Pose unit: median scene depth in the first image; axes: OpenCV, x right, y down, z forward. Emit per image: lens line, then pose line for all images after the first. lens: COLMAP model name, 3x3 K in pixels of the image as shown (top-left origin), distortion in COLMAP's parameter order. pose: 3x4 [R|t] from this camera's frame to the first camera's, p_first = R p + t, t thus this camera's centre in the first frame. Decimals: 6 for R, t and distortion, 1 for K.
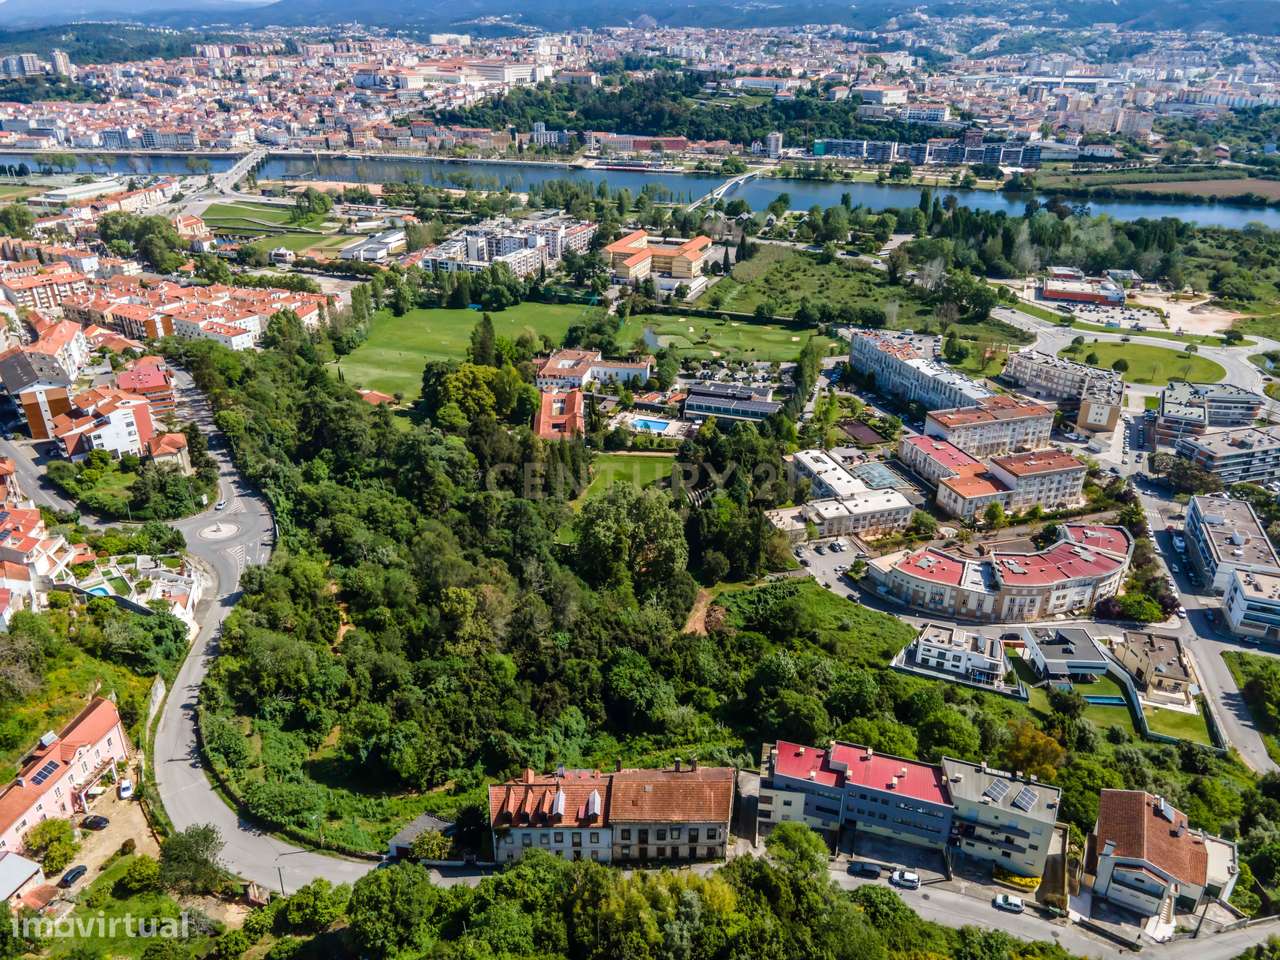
lens RADIAL K [[925.8, 0, 634.5], [0, 925.8, 479.9], [0, 0, 1]] dist [0.026198, 0.035399]
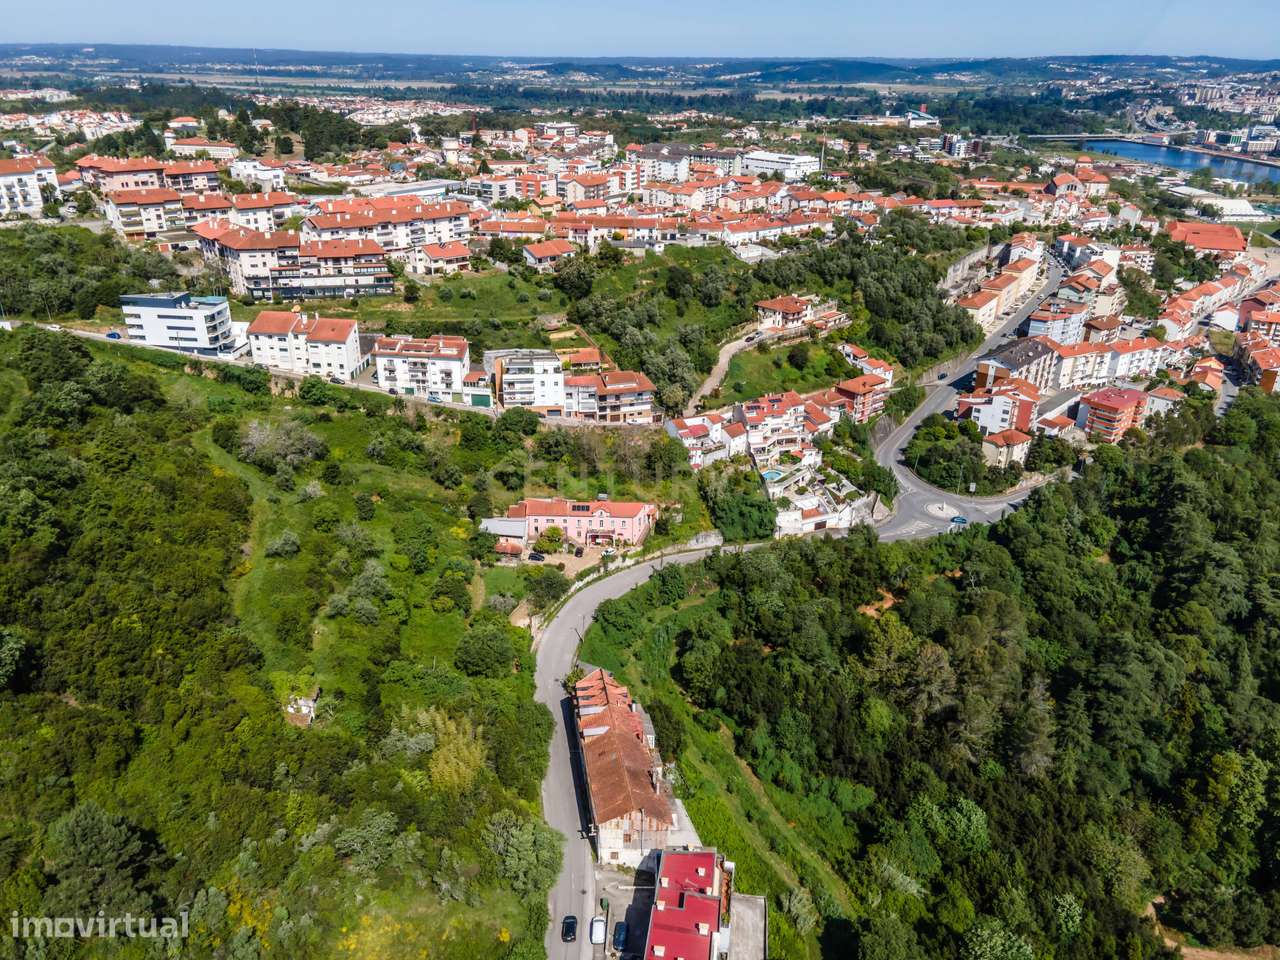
lens RADIAL K [[925.1, 0, 632.2], [0, 925.1, 483.3], [0, 0, 1]] dist [0.032759, 0.001193]
pose [[0.159002, 0.405777, -0.900035, 0.170339], [-0.437024, 0.846381, 0.304382, -0.052801], [0.885284, 0.344940, 0.311911, 0.117566]]
